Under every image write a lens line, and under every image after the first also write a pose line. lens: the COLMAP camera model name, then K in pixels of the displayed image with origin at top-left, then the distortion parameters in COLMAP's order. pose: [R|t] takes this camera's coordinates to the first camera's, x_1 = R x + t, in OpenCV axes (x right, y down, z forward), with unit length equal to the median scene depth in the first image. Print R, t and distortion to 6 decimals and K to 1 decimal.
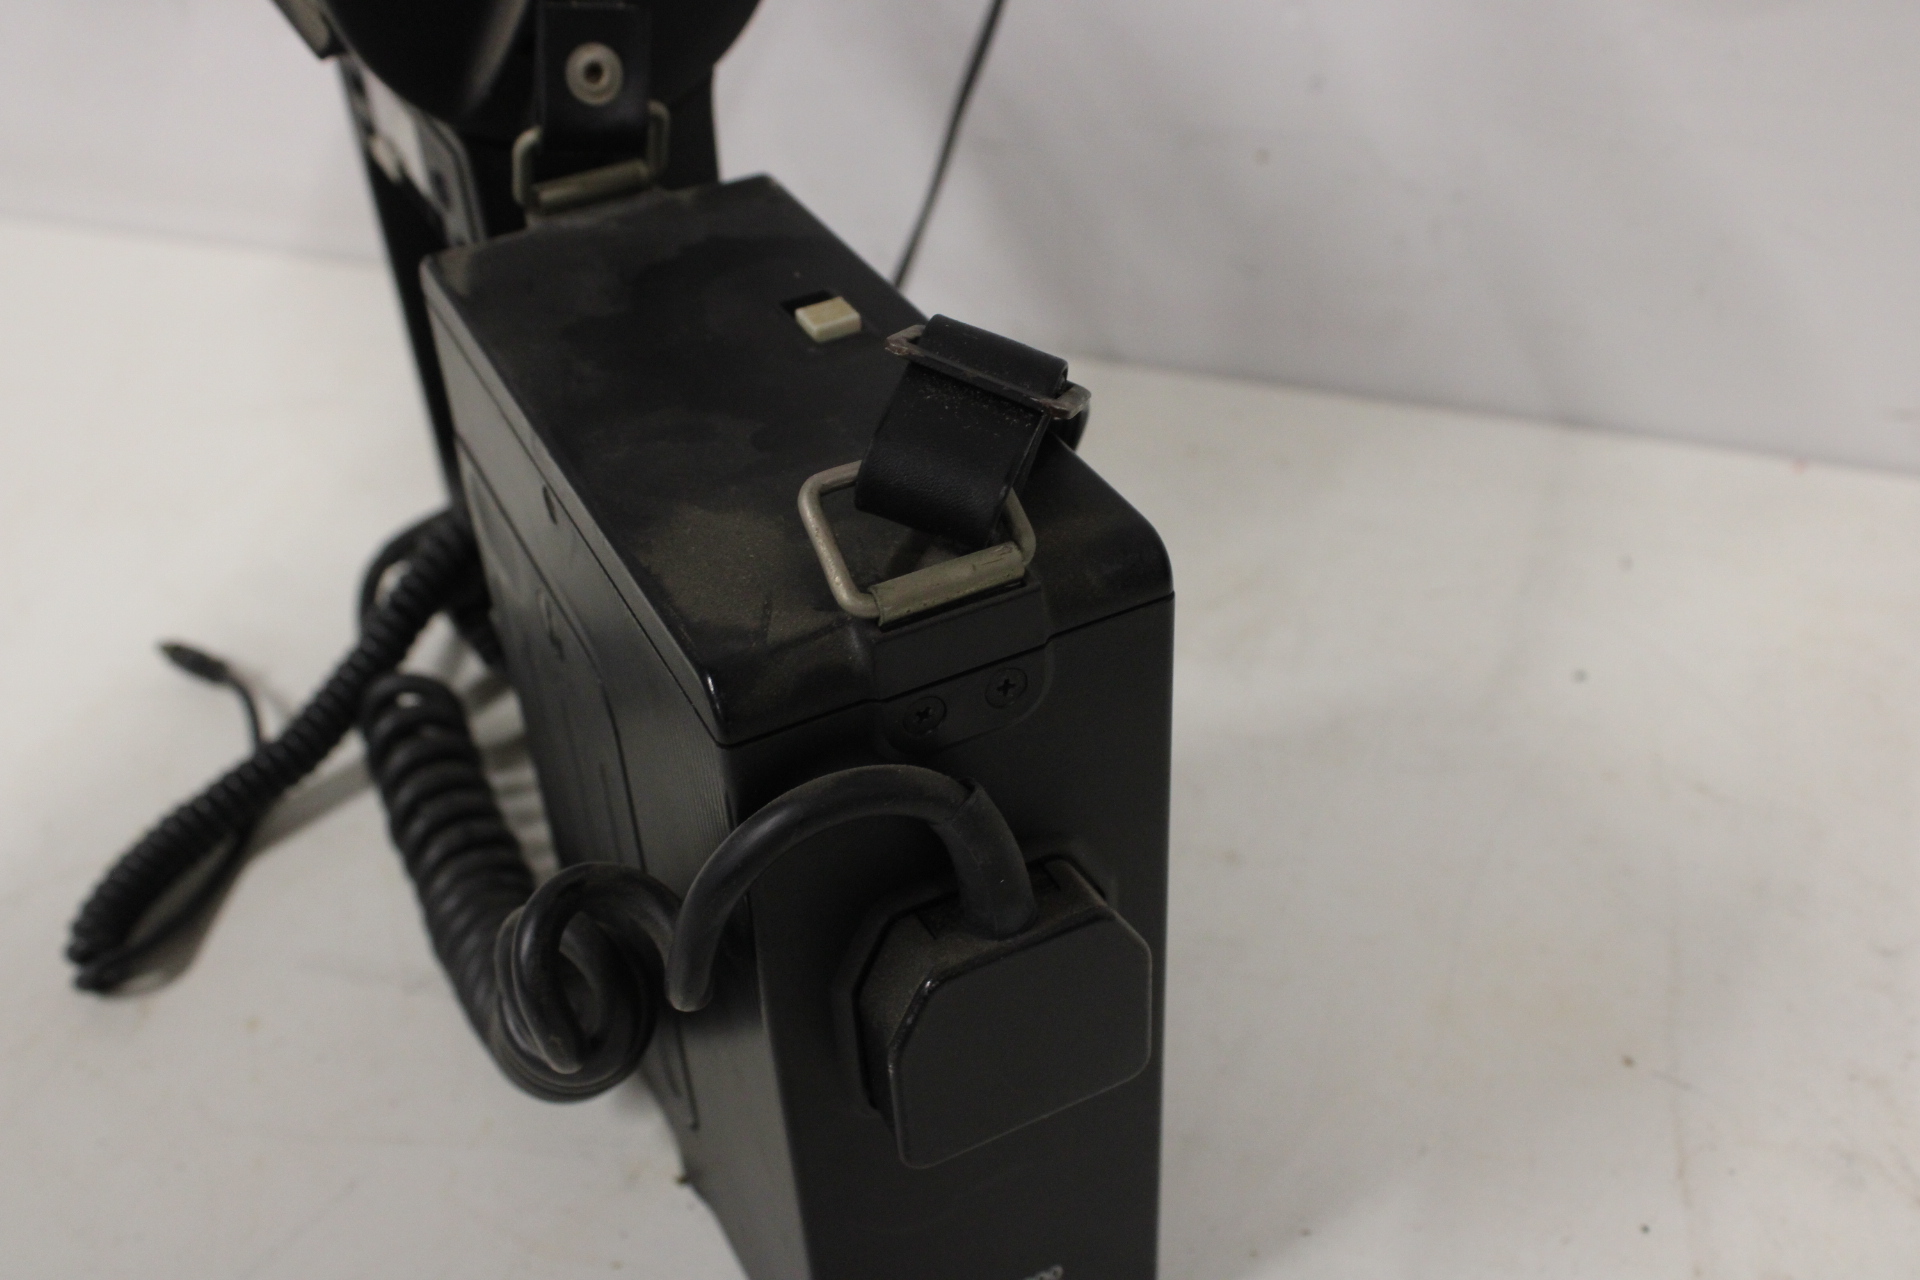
lens RADIAL K [[2077.7, 0, 953.6], [0, 2077.7, 654.0], [0, 0, 1]] dist [-0.034733, 0.000000]
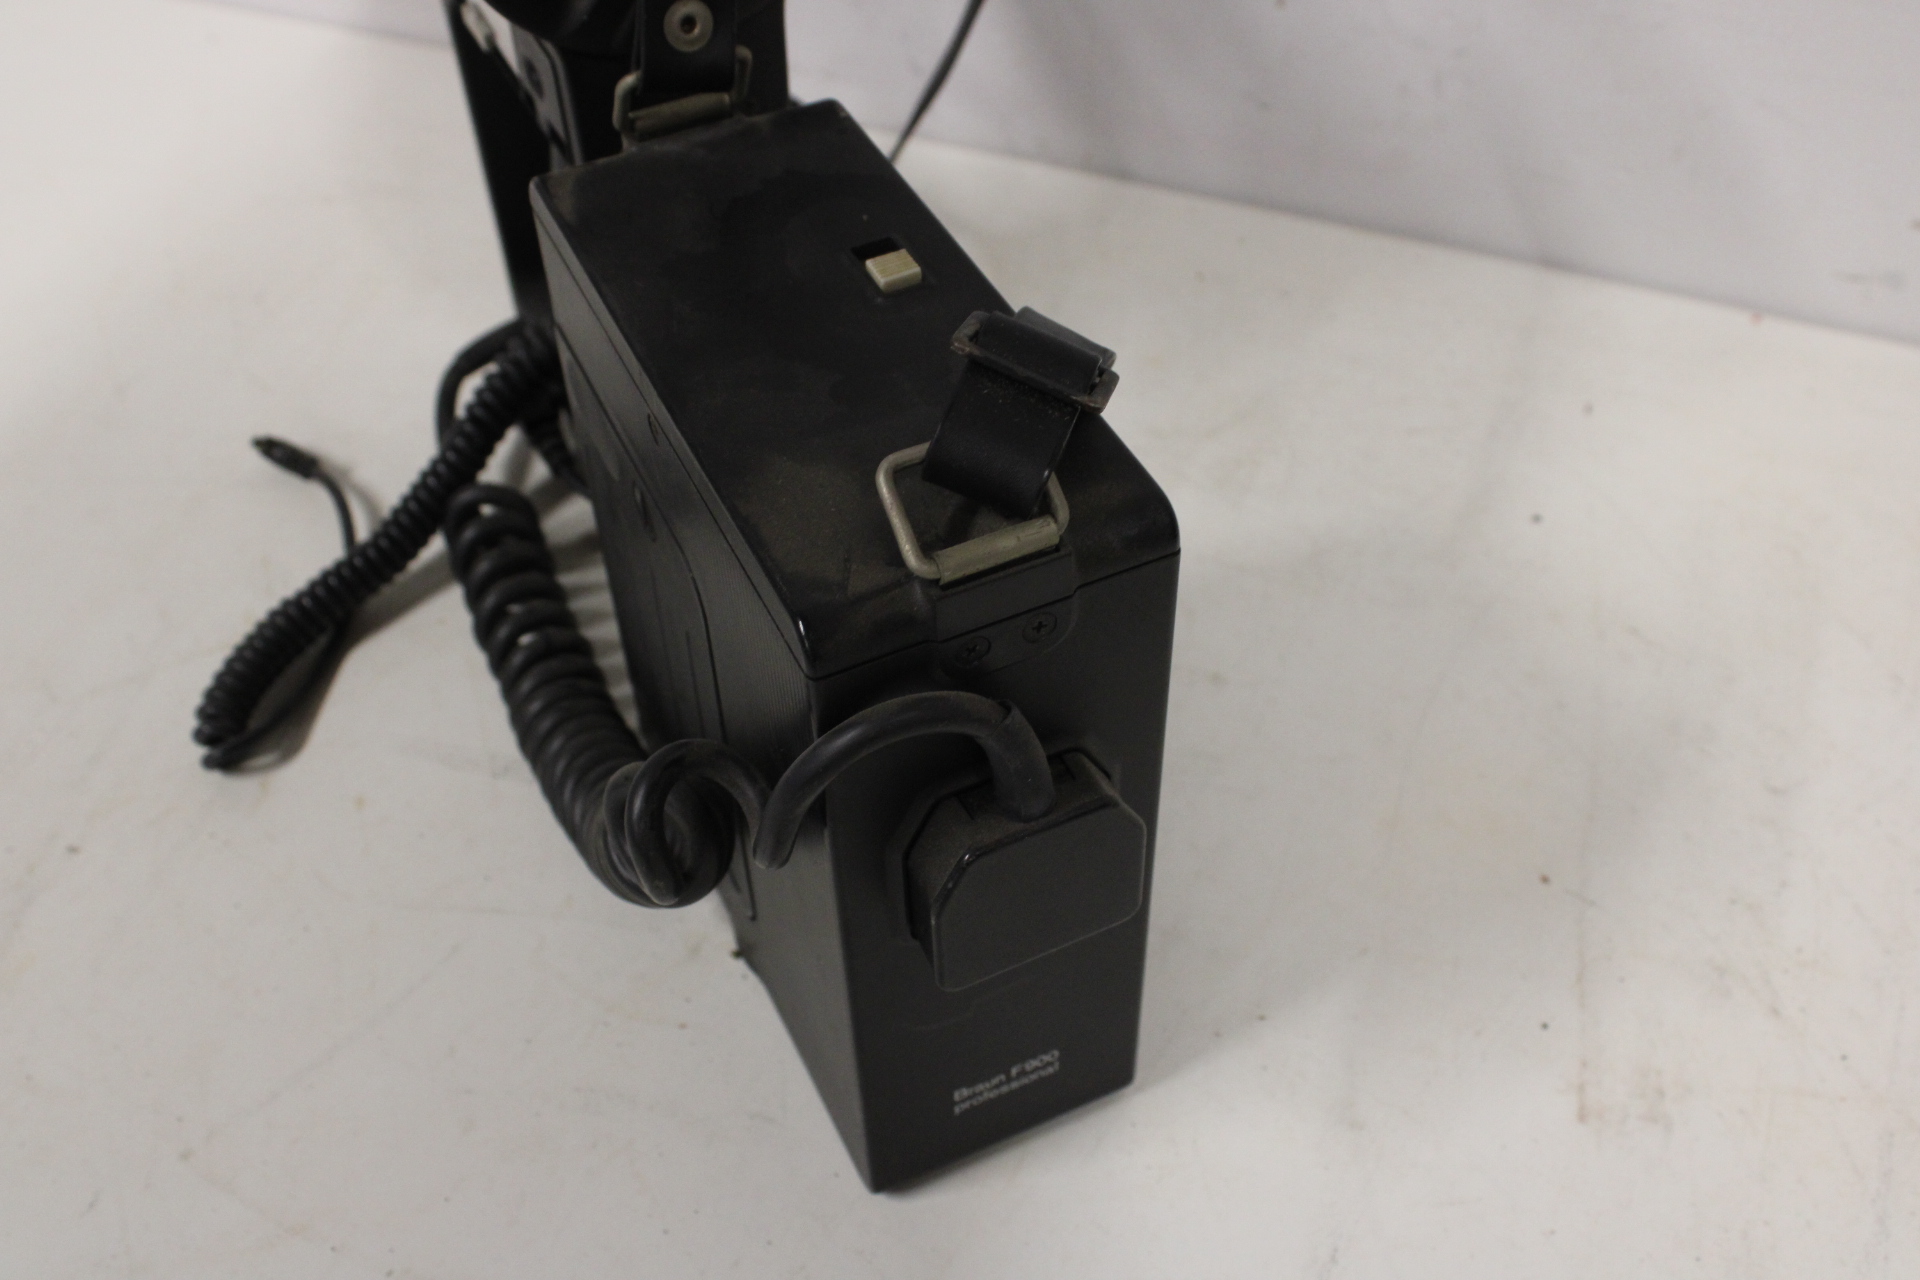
lens RADIAL K [[2077.7, 0, 969.1], [0, 2077.7, 631.8], [0, 0, 1]] dist [-0.034733, 0.000000]
pose [[0.999326, 0.033333, 0.015394, -0.024217], [-0.035288, 0.987763, 0.151918, -0.115077], [-0.010142, -0.152359, 0.988273, -0.144831]]
